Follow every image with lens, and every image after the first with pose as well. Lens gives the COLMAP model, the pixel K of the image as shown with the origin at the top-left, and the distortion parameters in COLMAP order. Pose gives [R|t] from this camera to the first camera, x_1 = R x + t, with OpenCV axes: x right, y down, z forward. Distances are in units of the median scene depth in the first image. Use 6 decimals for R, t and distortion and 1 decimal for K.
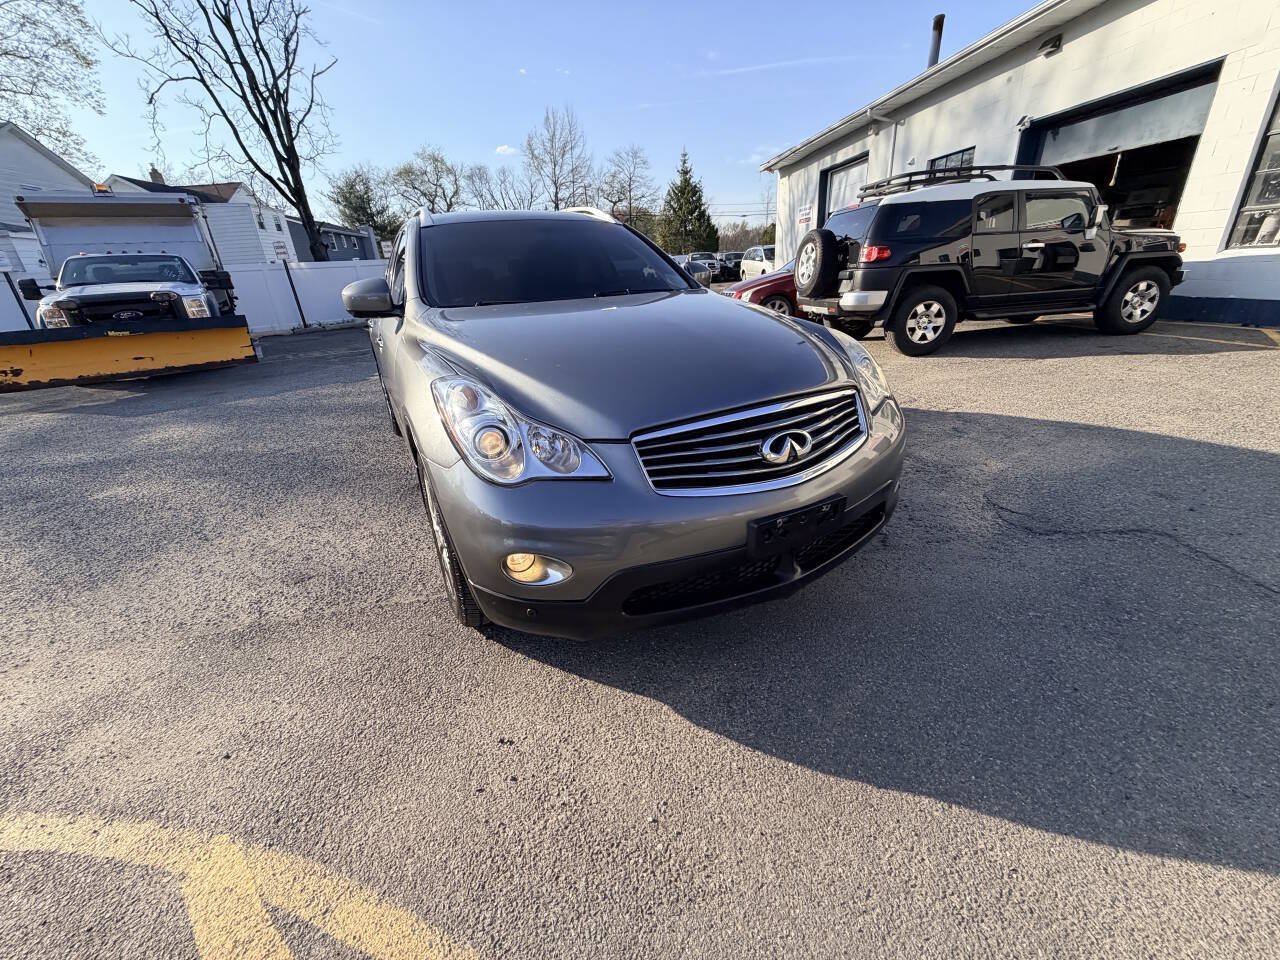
lens RADIAL K [[509.4, 0, 643.8], [0, 509.4, 480.6], [0, 0, 1]] dist [0.000490, -0.000456]
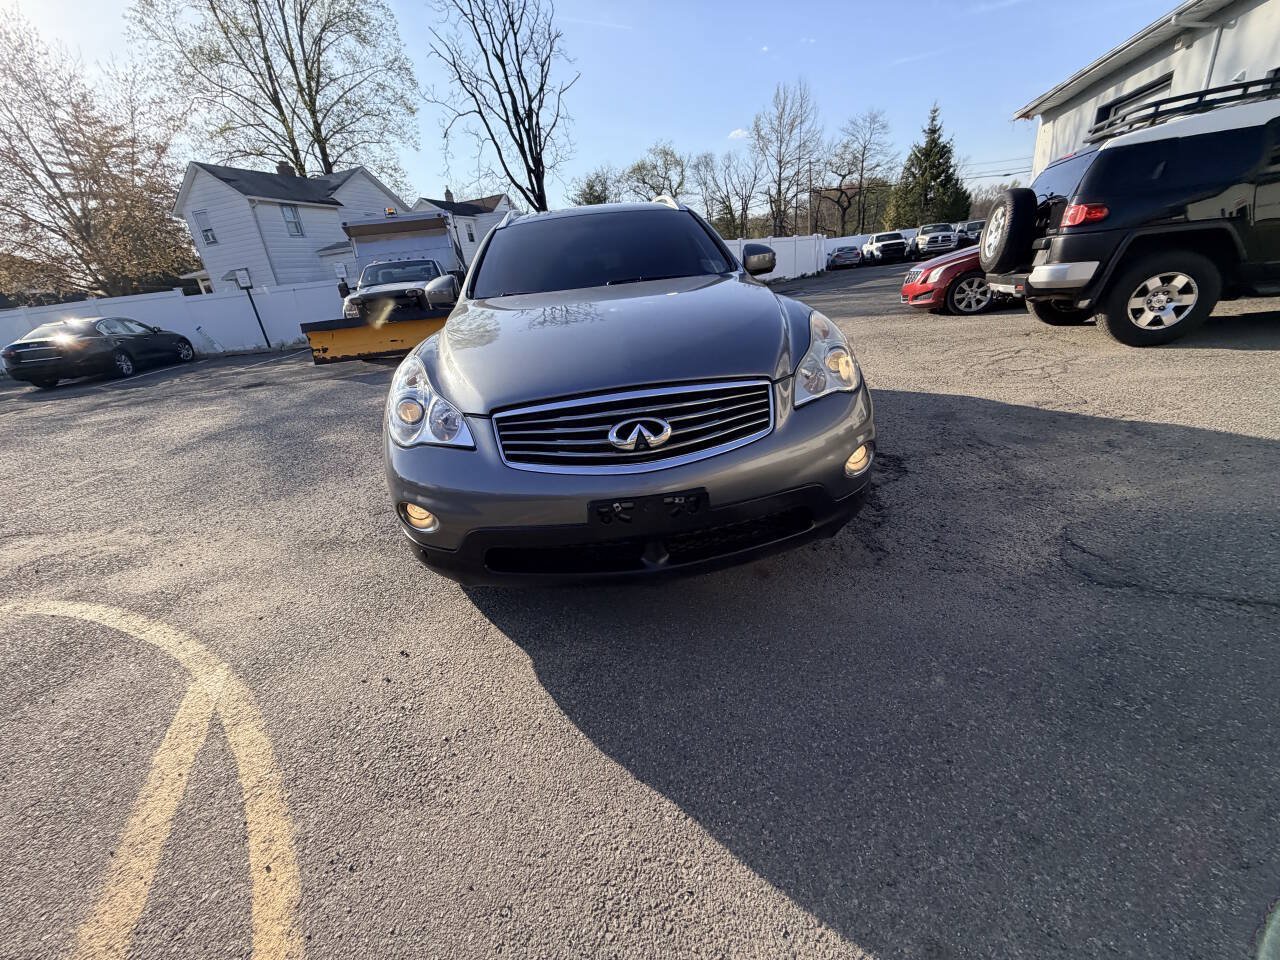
lens RADIAL K [[509.4, 0, 646.3], [0, 509.4, 482.3], [0, 0, 1]] dist [0.000490, -0.000456]
pose [[0.921843, 0.112205, -0.370966, 0.155737], [-0.101255, 0.993656, 0.048931, -0.005082], [0.374103, -0.007545, 0.927356, 0.016684]]
